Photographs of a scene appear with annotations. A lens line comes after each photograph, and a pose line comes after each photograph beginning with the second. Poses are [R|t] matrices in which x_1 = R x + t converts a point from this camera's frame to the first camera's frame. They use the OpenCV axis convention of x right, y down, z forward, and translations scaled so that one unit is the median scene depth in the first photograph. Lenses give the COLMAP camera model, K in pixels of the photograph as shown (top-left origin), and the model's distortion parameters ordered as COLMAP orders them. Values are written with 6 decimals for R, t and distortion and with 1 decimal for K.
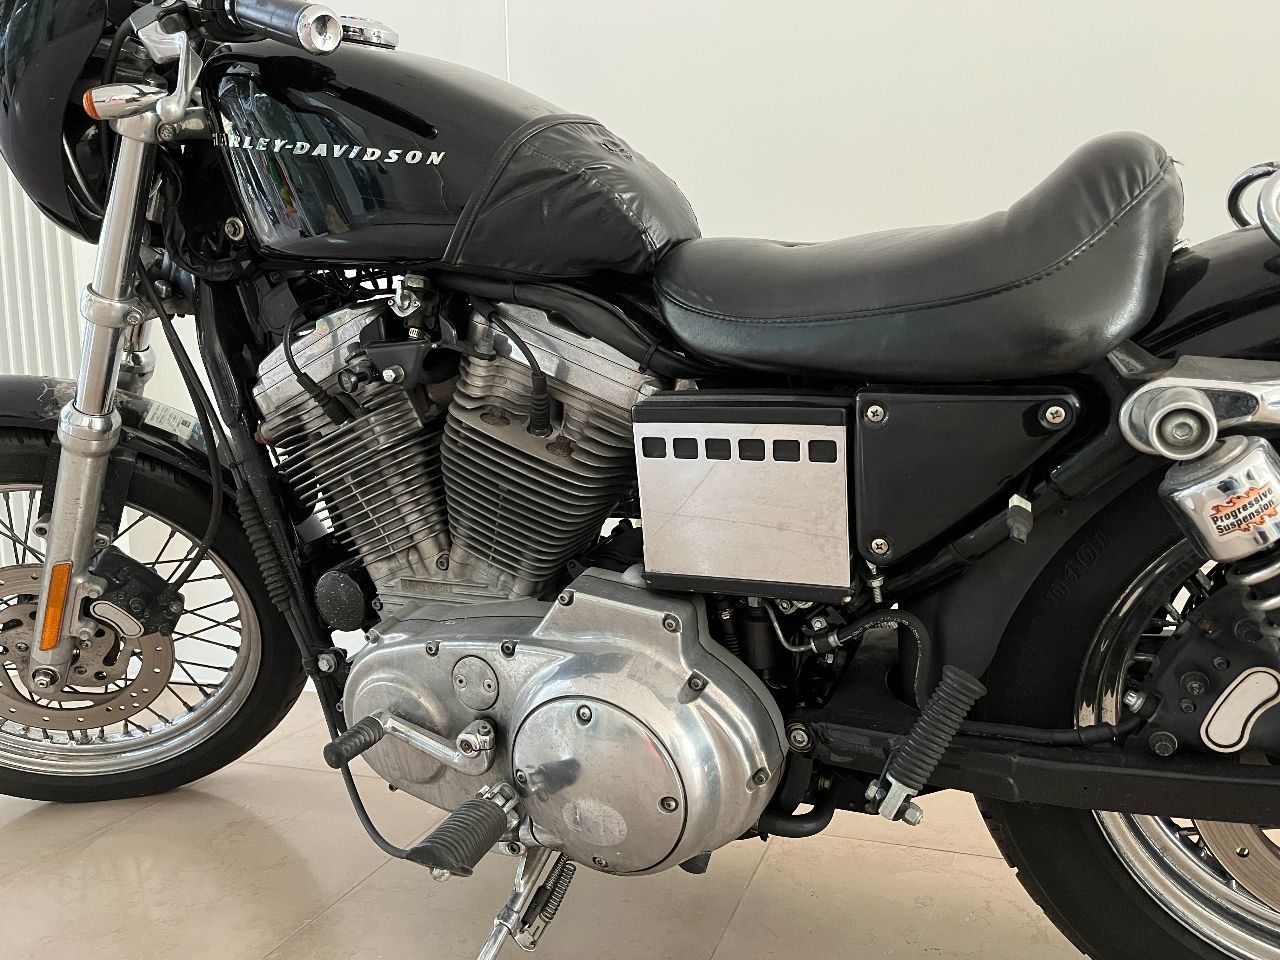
lens RADIAL K [[980.7, 0, 640.0], [0, 980.7, 480.0], [0, 0, 1]] dist [0.064065, -0.098572]
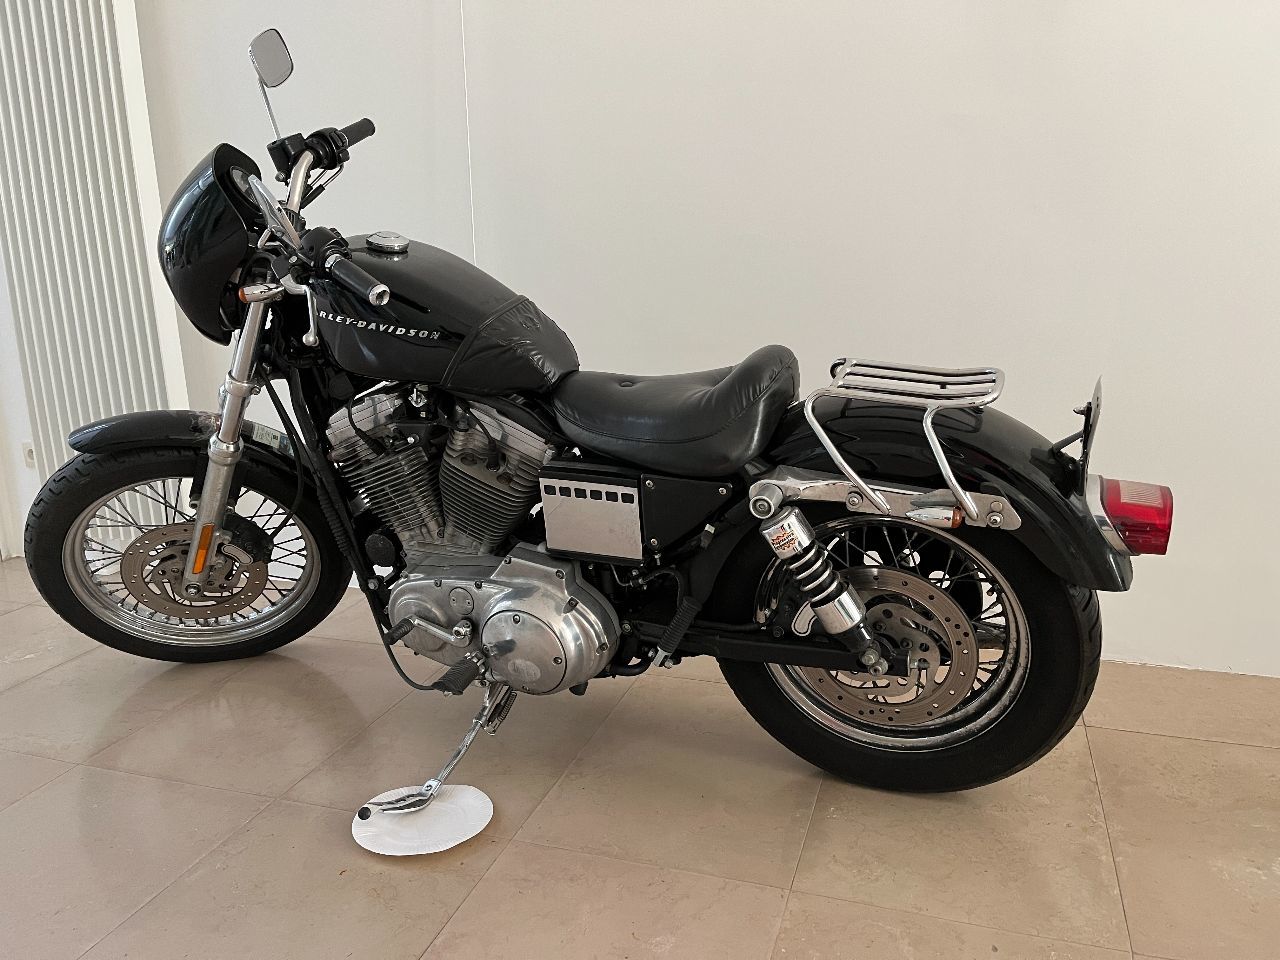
lens RADIAL K [[954.0, 0, 640.0], [0, 954.0, 480.0], [0, 0, 1]] dist [0.104440, -0.261911]
pose [[0.999202, -0.001737, 0.039914, 0.109158], [-0.003601, 0.991074, 0.133266, -0.284155], [-0.039789, -0.133304, 0.990276, -0.851823]]
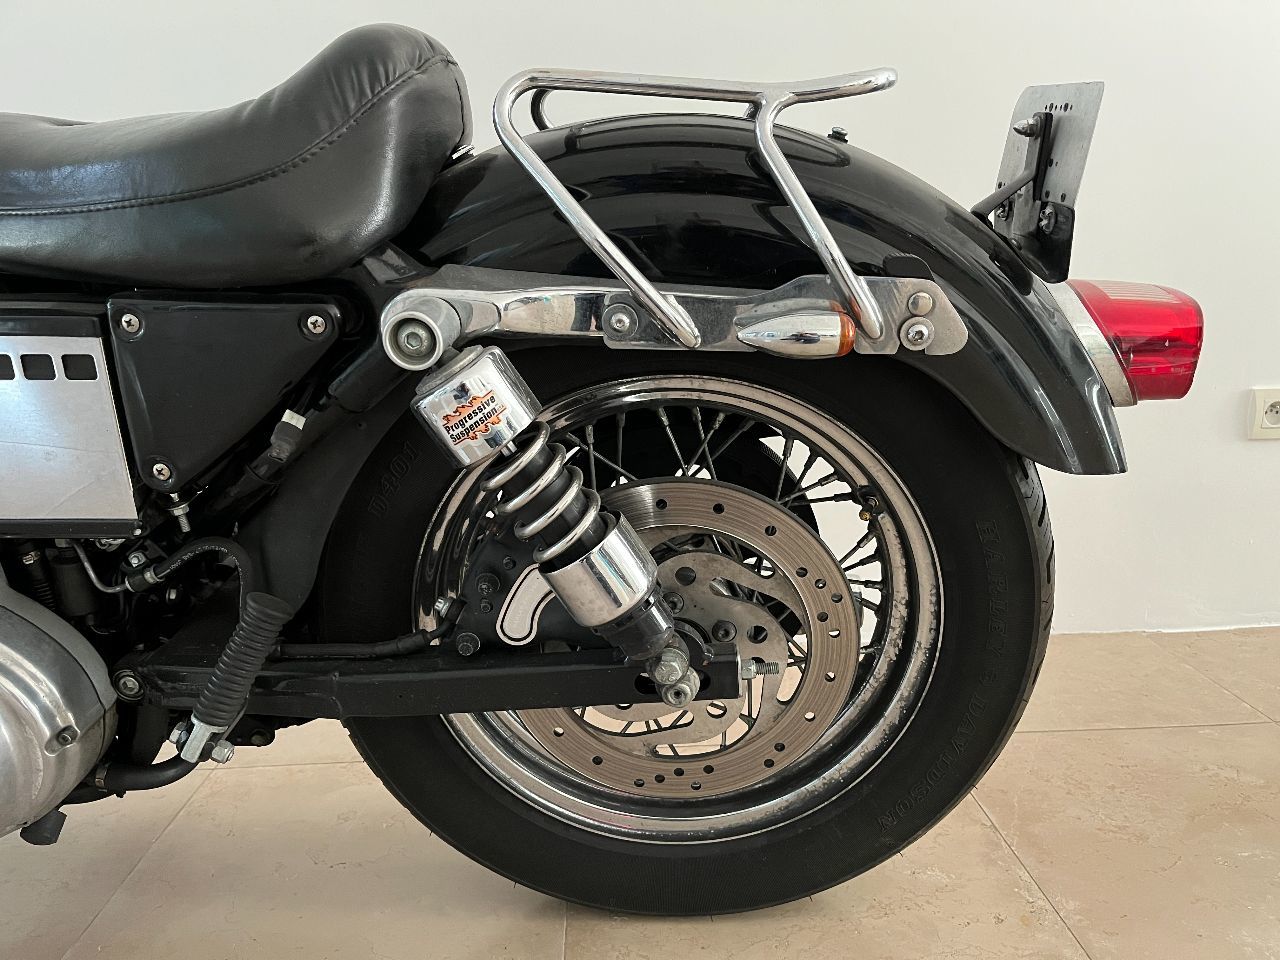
lens RADIAL K [[980.7, 0, 640.0], [0, 980.7, 480.0], [0, 0, 1]] dist [0.064065, -0.098572]
pose [[0.919096, -0.066225, 0.388429, 0.245328], [0.030243, 0.994723, 0.098034, -0.000695], [-0.392872, -0.078355, 0.916249, -0.002723]]
